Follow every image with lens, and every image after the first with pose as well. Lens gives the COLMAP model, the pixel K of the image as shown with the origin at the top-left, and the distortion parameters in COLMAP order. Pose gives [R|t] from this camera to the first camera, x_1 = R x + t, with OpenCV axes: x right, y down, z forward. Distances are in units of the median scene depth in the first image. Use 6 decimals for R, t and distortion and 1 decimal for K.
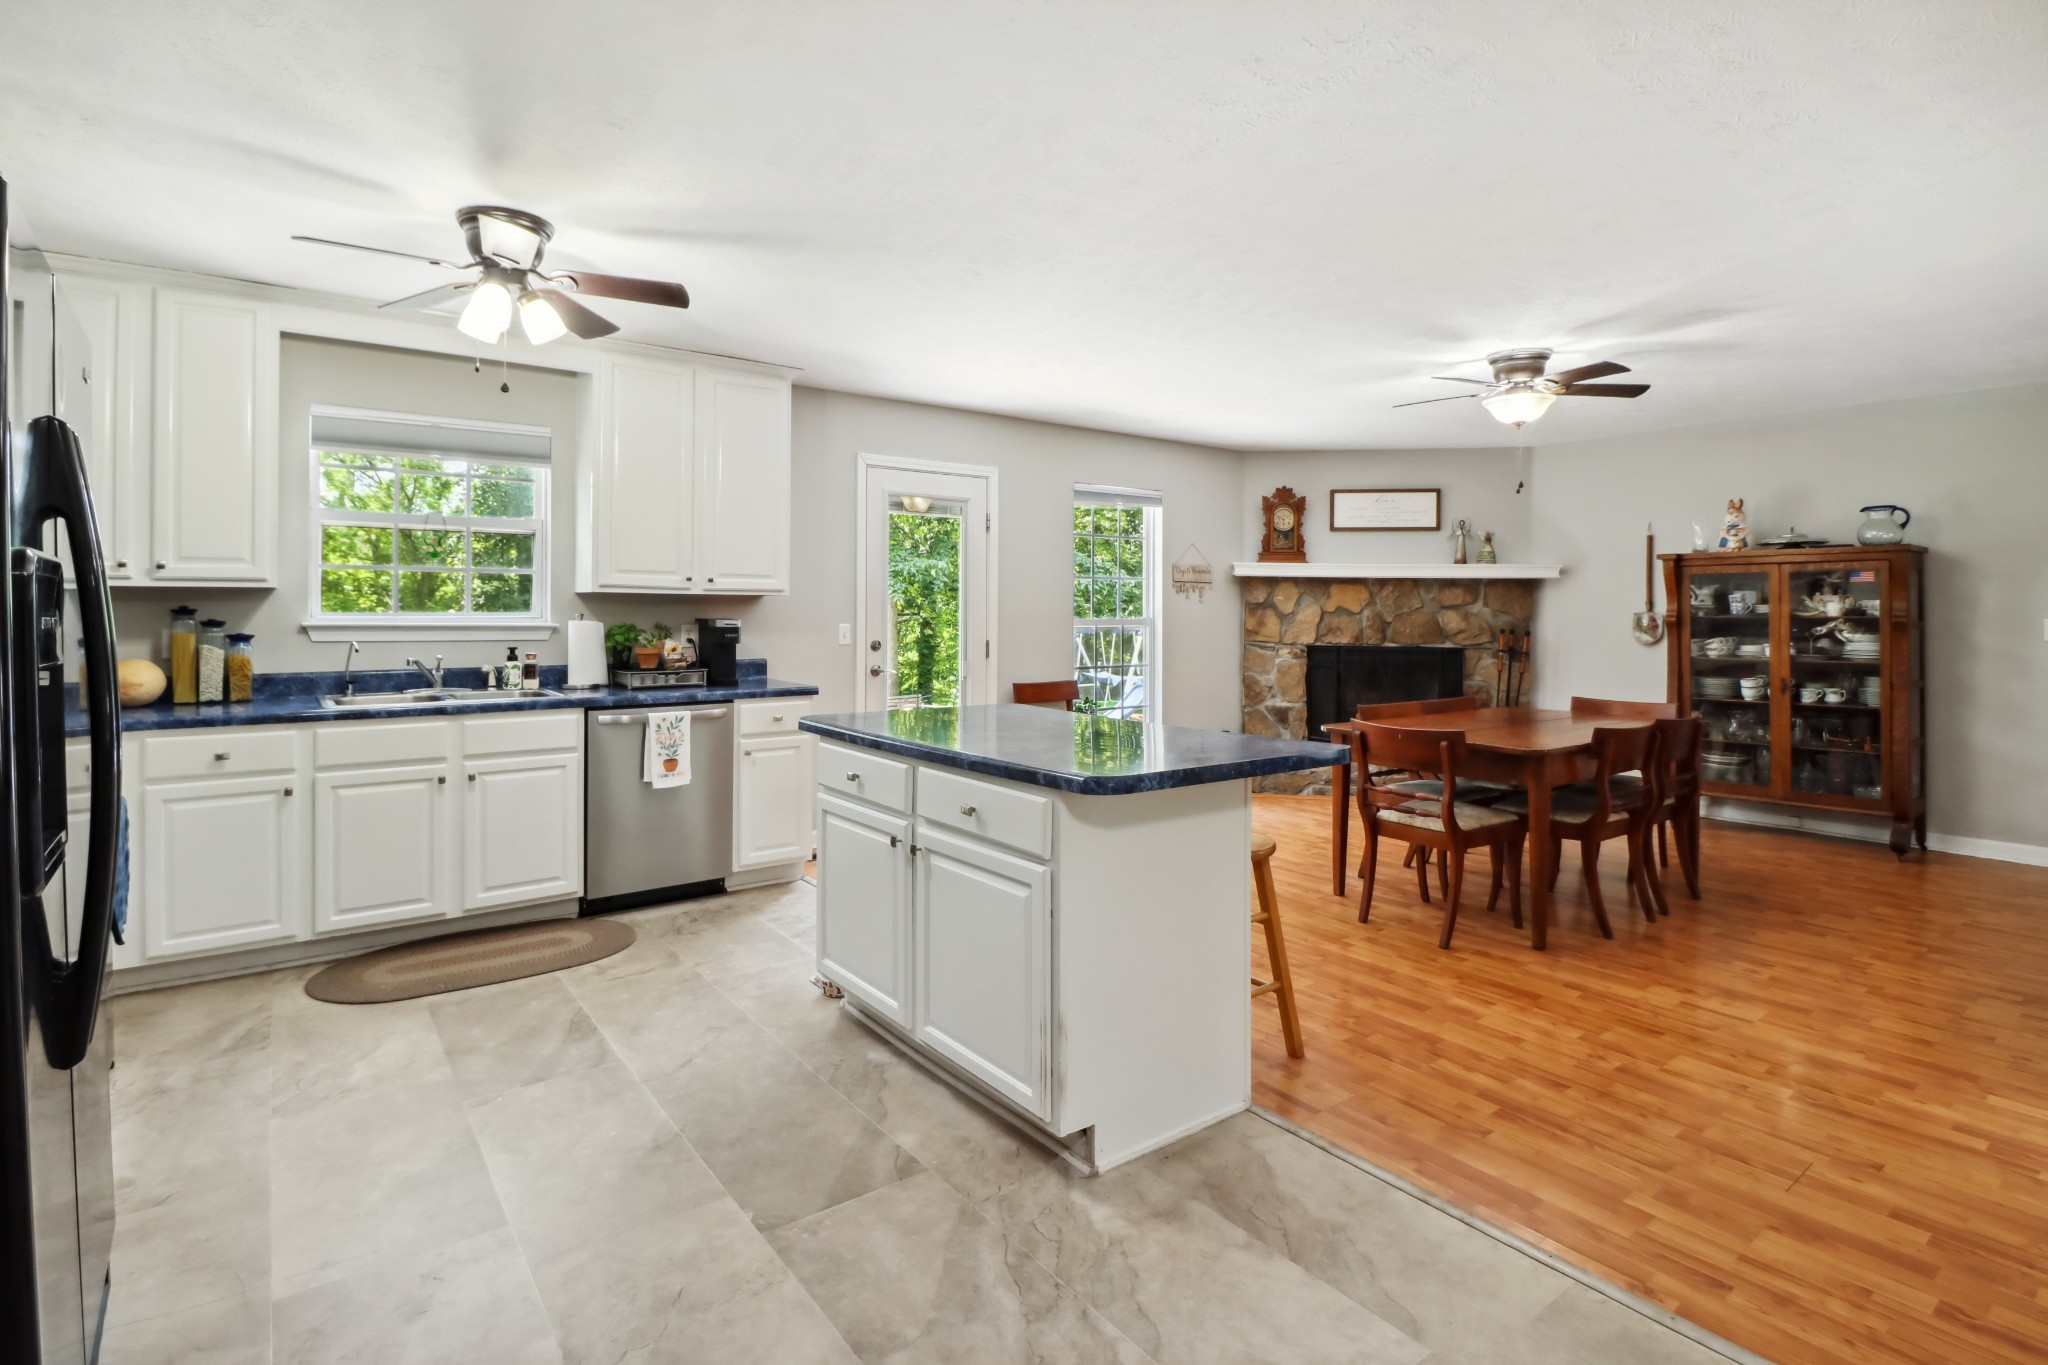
lens RADIAL K [[961.8, 0, 1000.9], [0, 961.8, 605.7], [0, 0, 1]] dist [-0.004989, -0.005884]
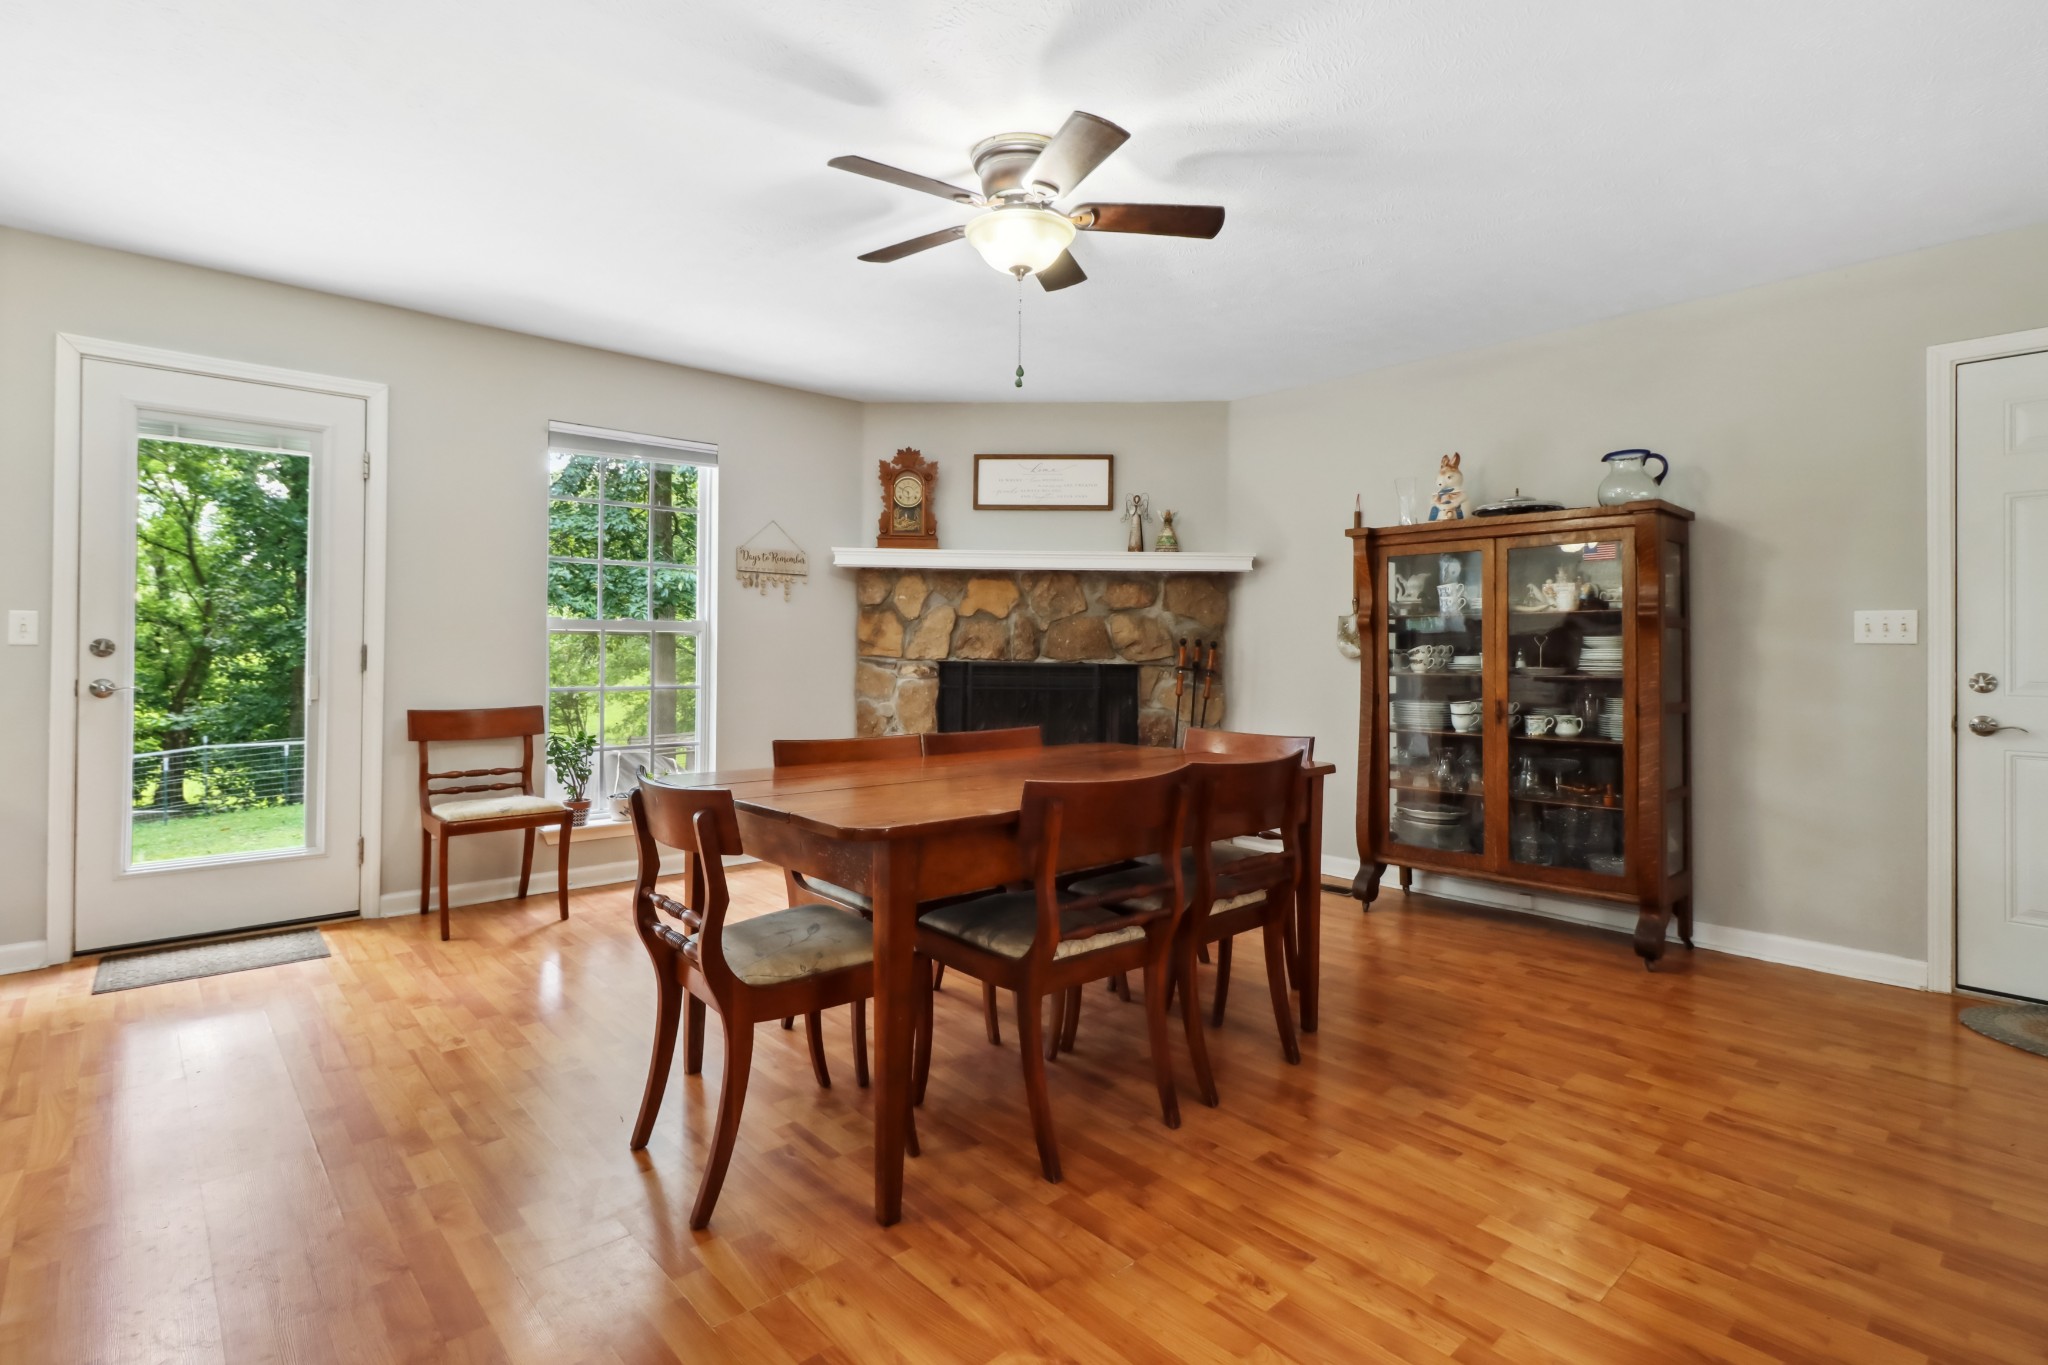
lens RADIAL K [[961.8, 0, 983.9], [0, 961.8, 640.2], [0, 0, 1]] dist [-0.004989, -0.005884]
pose [[0.996286, 0.004961, 0.085965, 0.303857], [-0.004730, 0.999985, -0.002890, 0.028252], [-0.085978, 0.002473, 0.996294, 0.265369]]
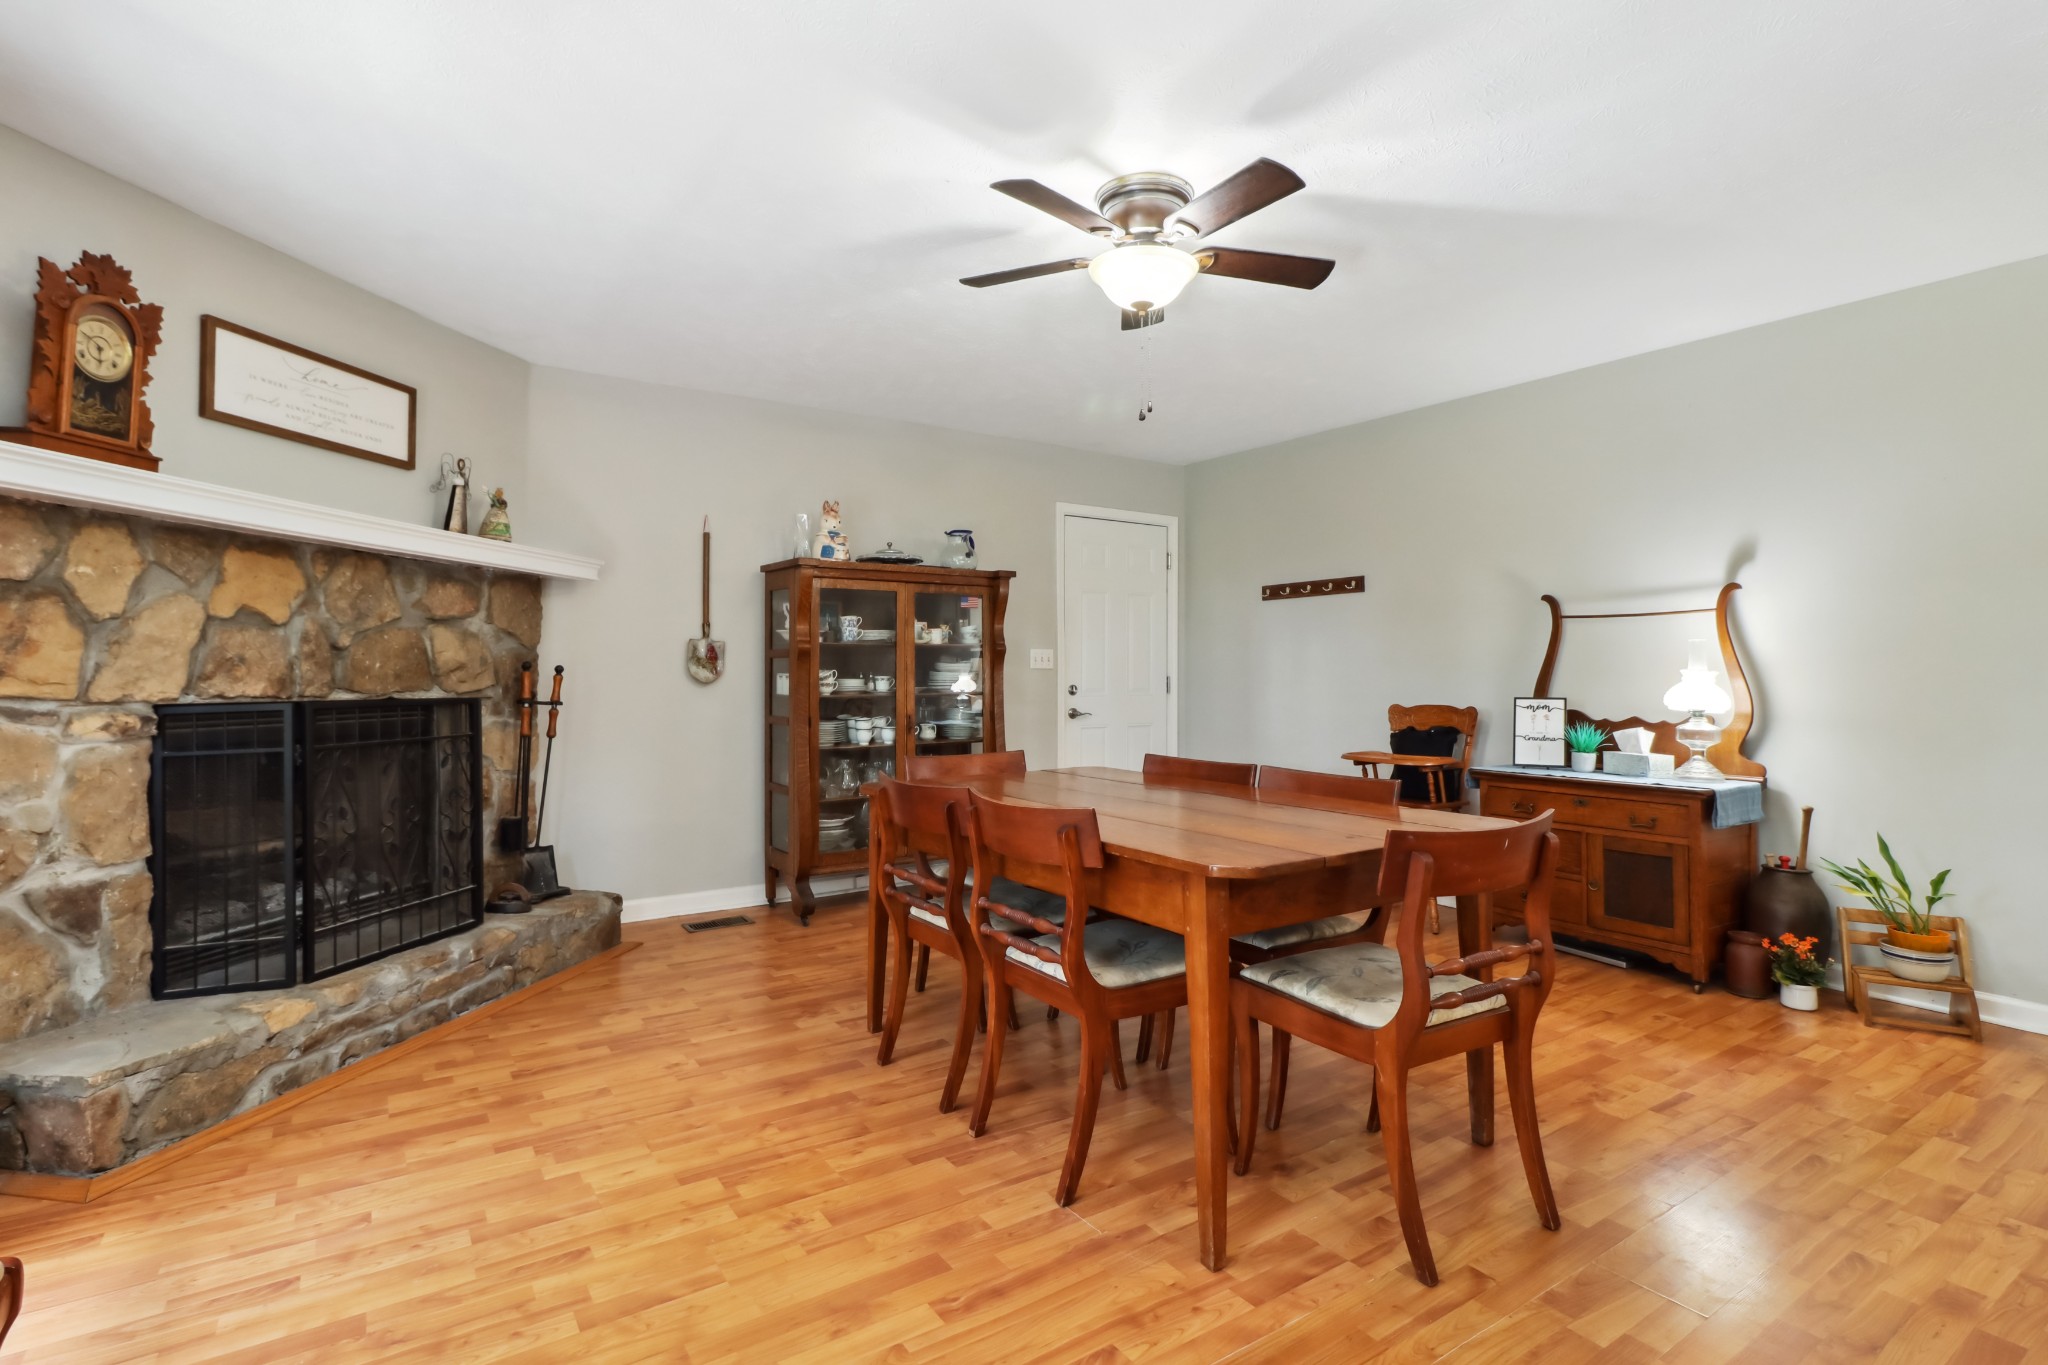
lens RADIAL K [[961.8, 0, 1035.5], [0, 961.8, 652.8], [0, 0, 1]] dist [-0.004989, -0.005884]
pose [[0.034313, 0.015576, 0.999290, -0.041441], [-0.008033, 0.999851, -0.015309, 0.025298], [-0.999379, -0.007502, 0.034433, 0.678390]]
